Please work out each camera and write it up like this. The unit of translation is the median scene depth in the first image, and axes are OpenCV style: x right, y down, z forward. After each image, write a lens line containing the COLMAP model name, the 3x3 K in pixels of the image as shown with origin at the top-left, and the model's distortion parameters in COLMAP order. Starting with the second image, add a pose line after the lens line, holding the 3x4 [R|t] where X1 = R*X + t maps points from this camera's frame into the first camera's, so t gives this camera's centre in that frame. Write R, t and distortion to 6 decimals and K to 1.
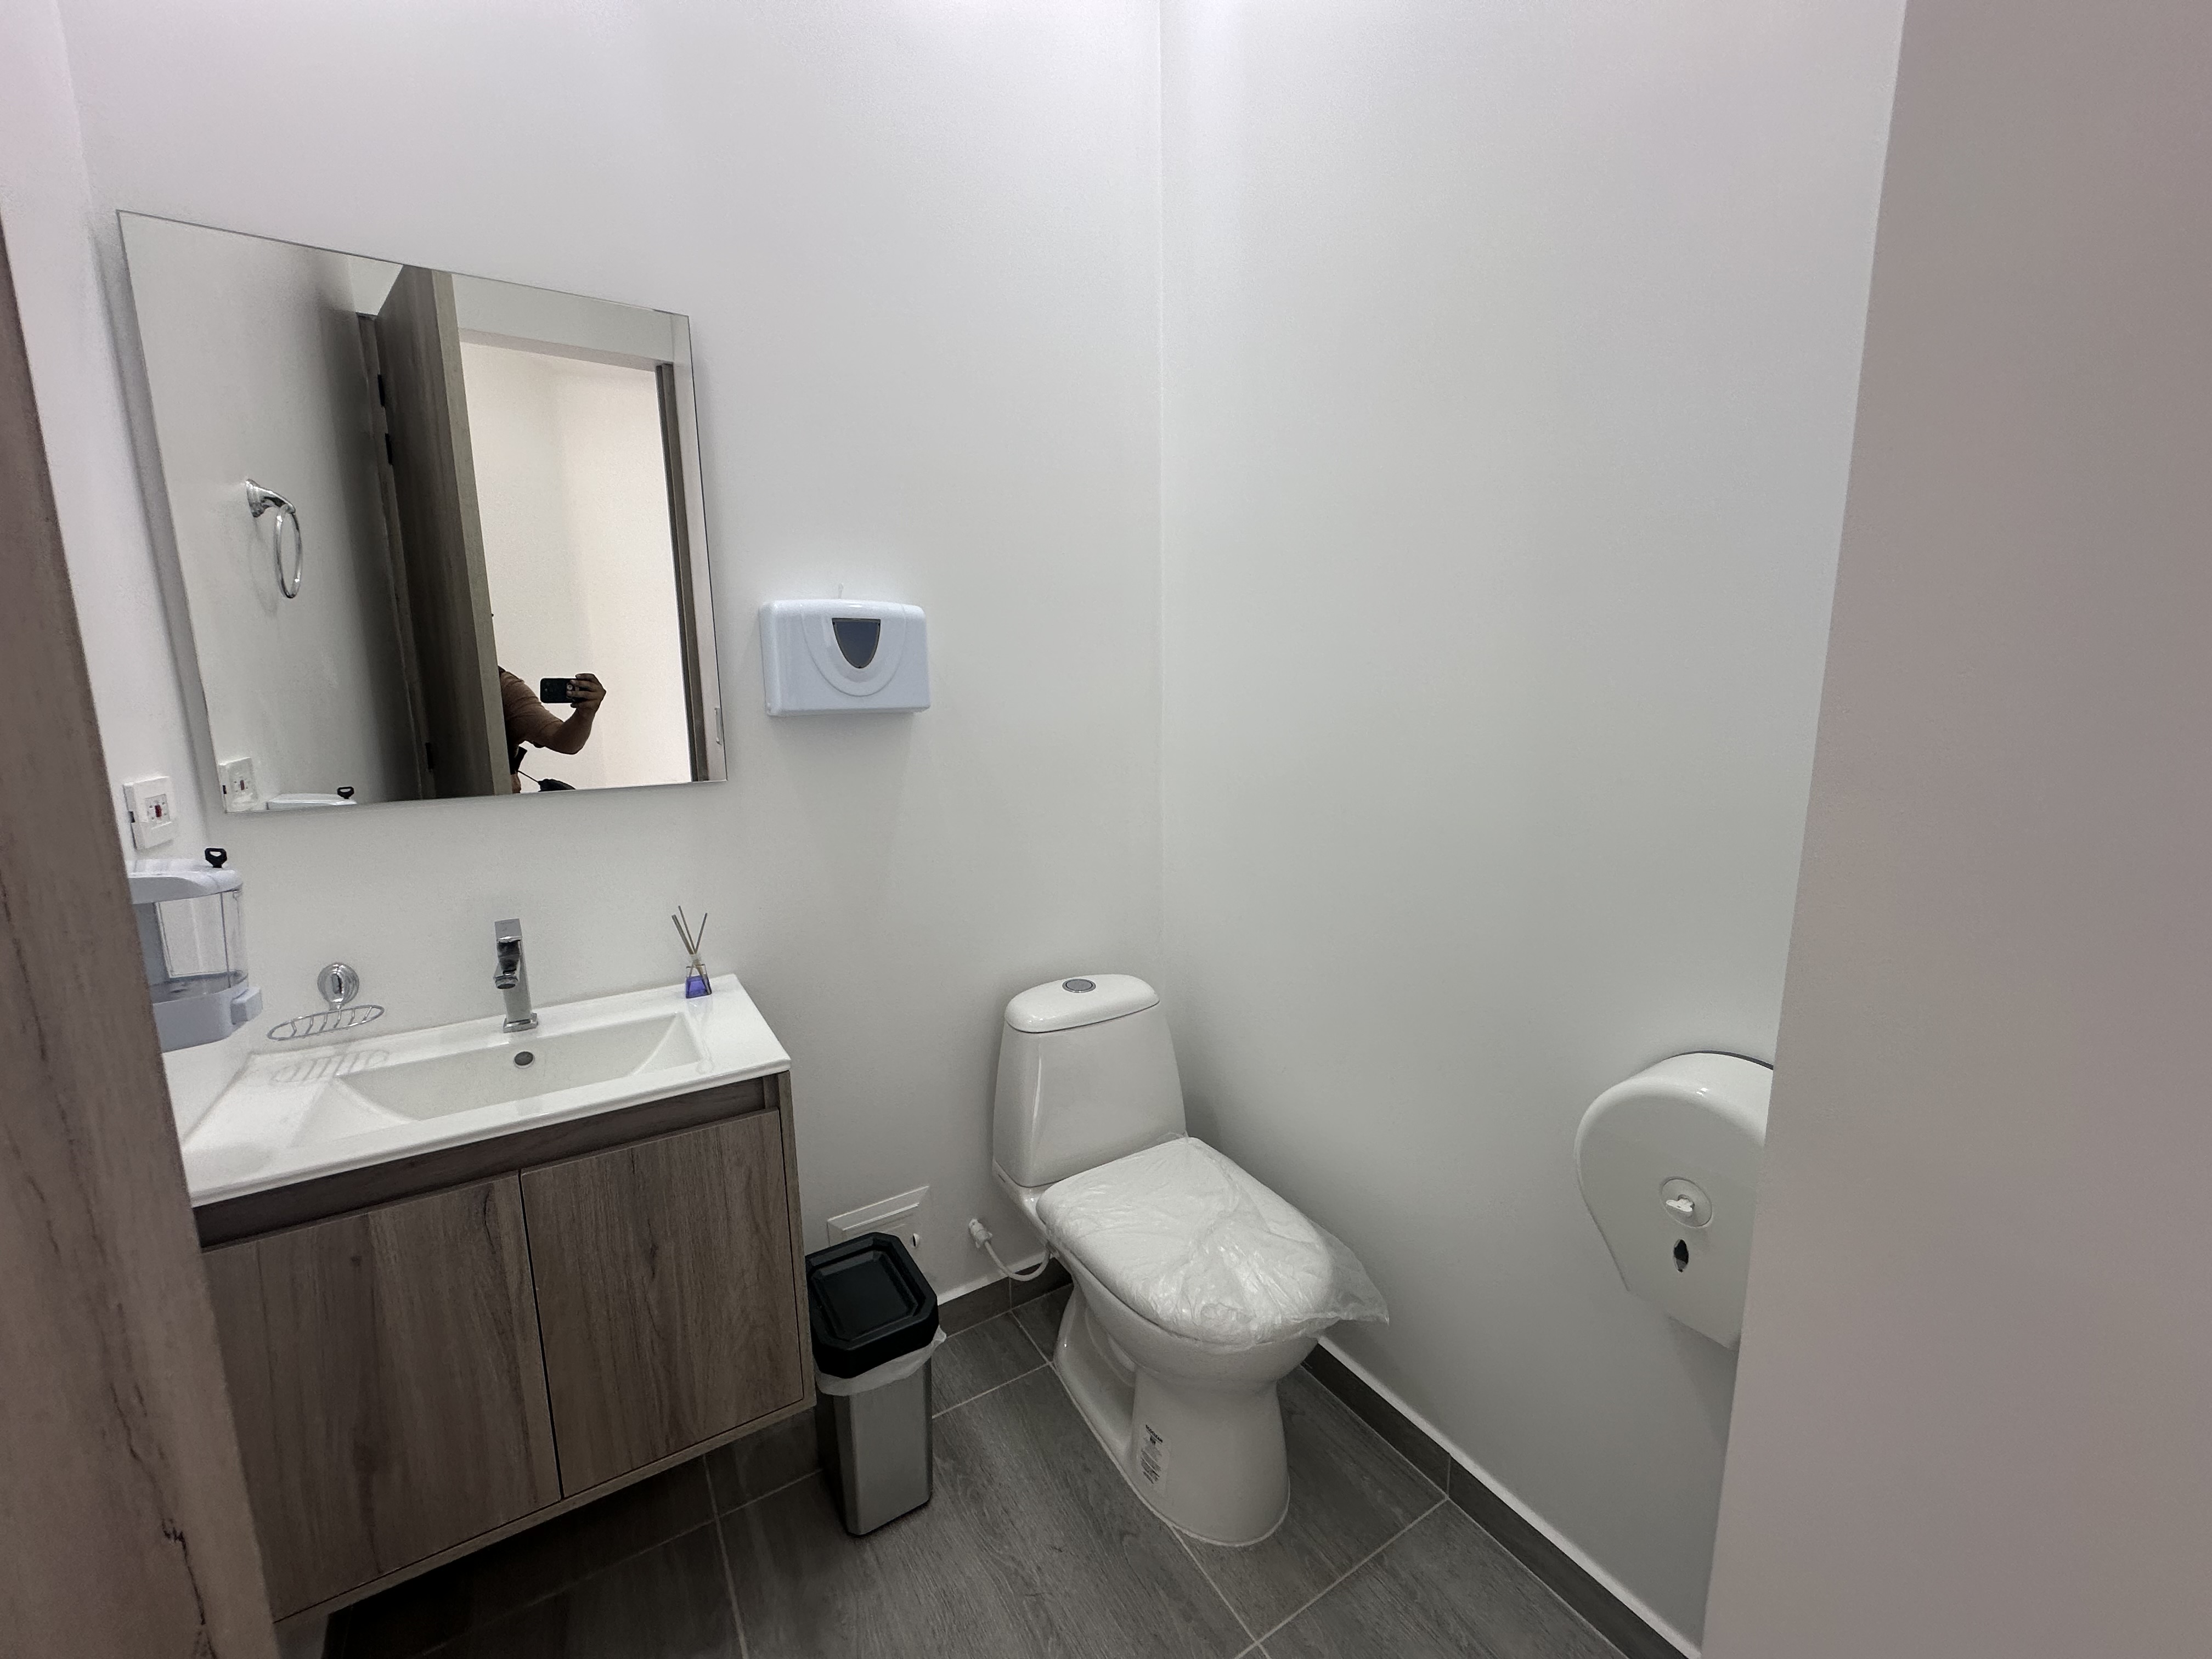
lens RADIAL K [[881.3, 0, 1106.9], [0, 881.3, 826.9], [0, 0, 1]] dist [-0.005480, 0.001782]
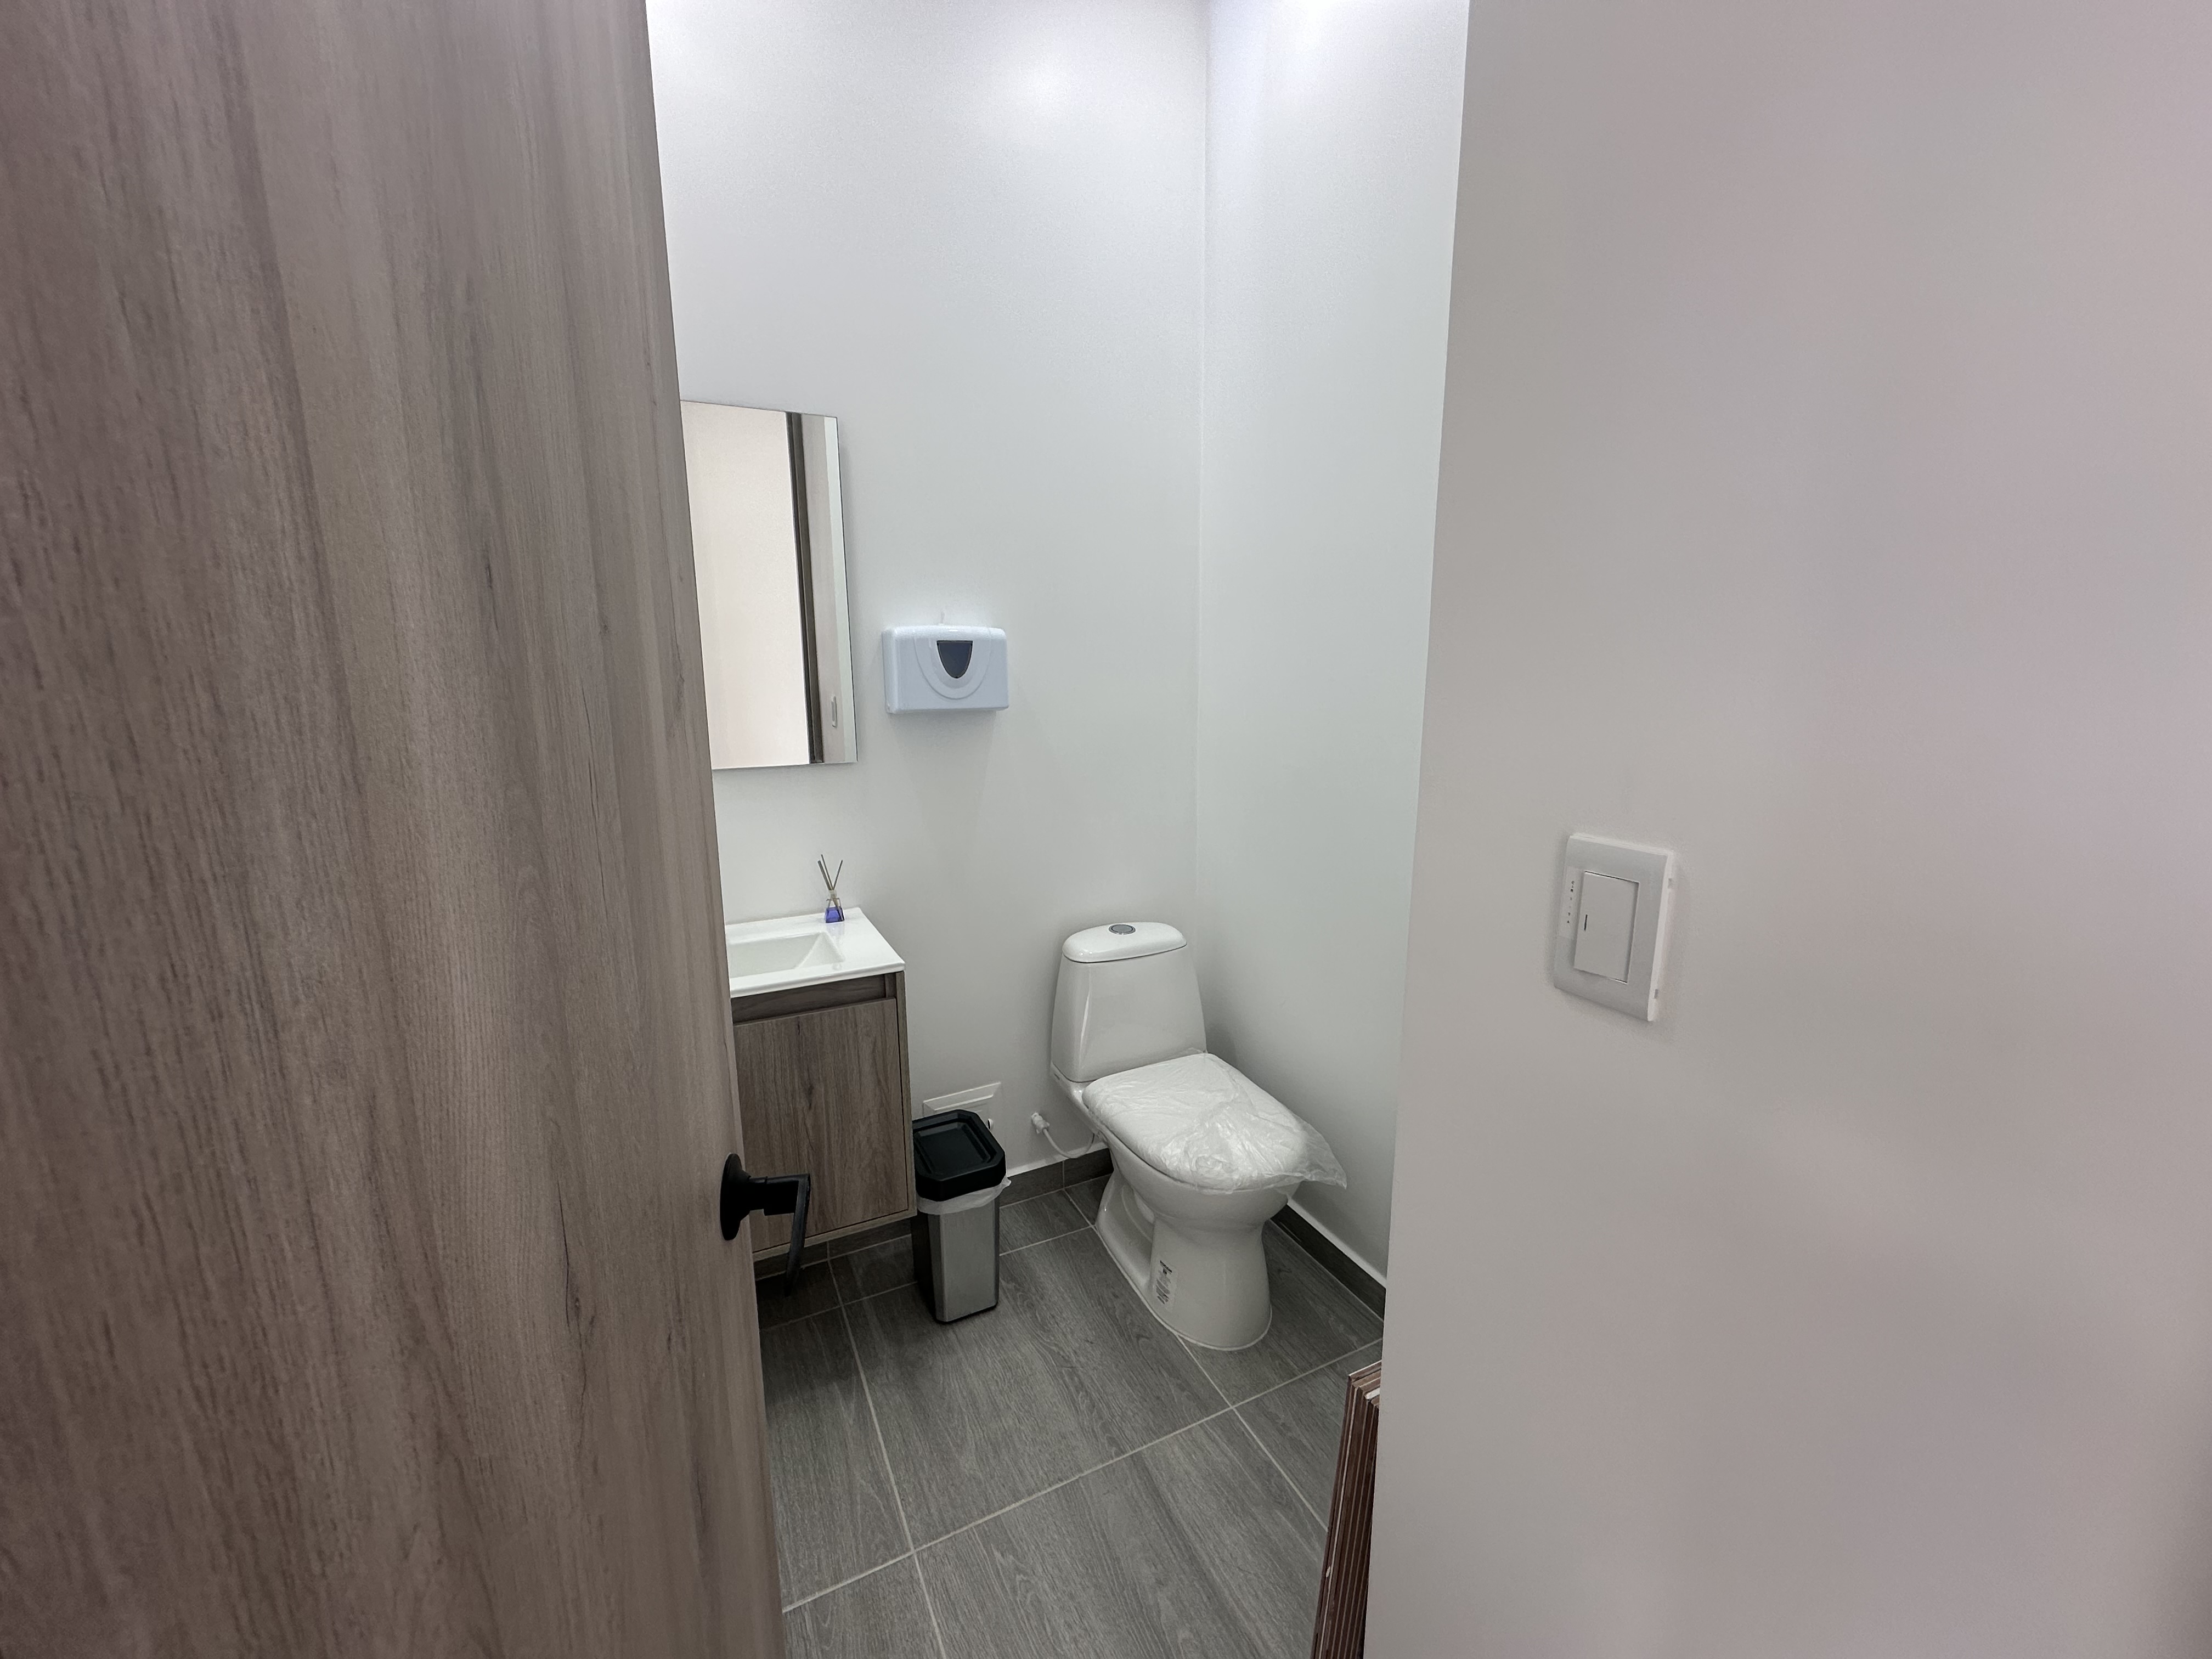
lens RADIAL K [[881.3, 0, 1106.9], [0, 881.3, 826.9], [0, 0, 1]] dist [-0.005480, 0.001782]
pose [[0.995662, 0.024599, -0.089731, 0.068125], [-0.022358, 0.999415, 0.025895, 0.002931], [0.090315, -0.023777, 0.995629, -0.301012]]
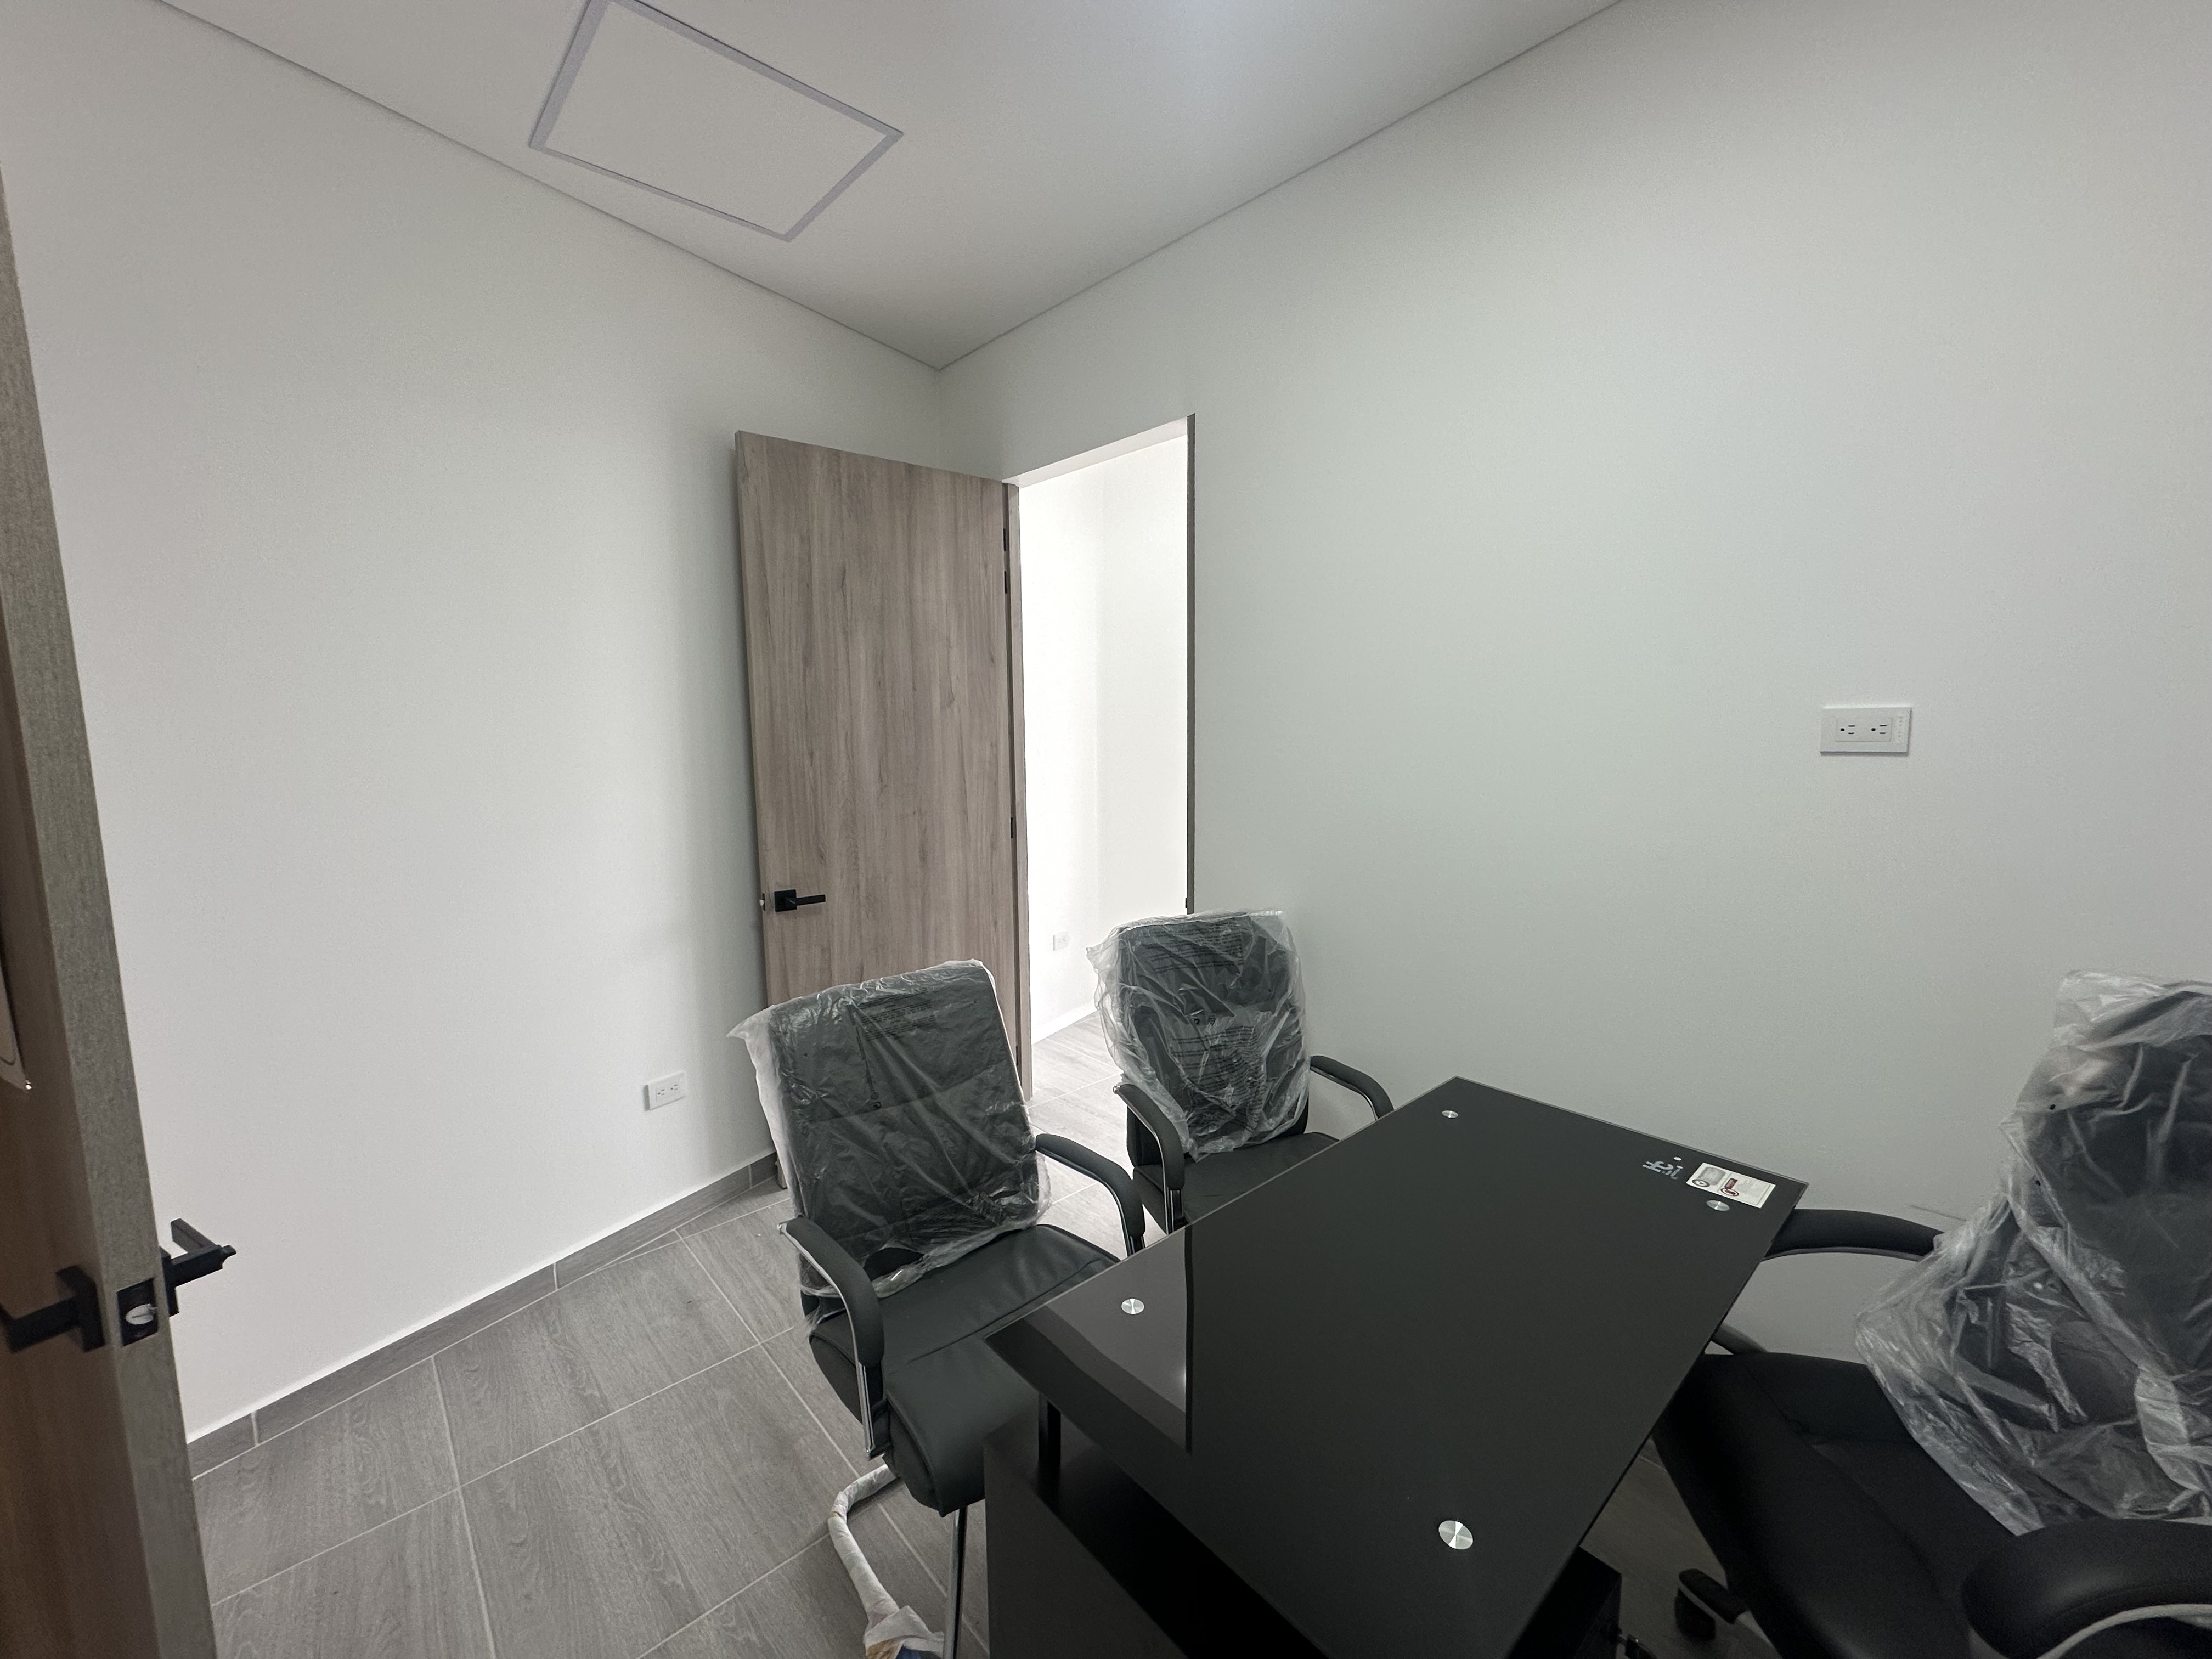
lens RADIAL K [[881.3, 0, 1106.9], [0, 881.3, 826.9], [0, 0, 1]] dist [-0.005480, 0.001782]
pose [[-0.984643, 0.035977, -0.170835, -0.583893], [-0.014432, 0.958414, 0.285017, -0.470191], [0.173984, 0.283106, -0.943176, 1.945498]]
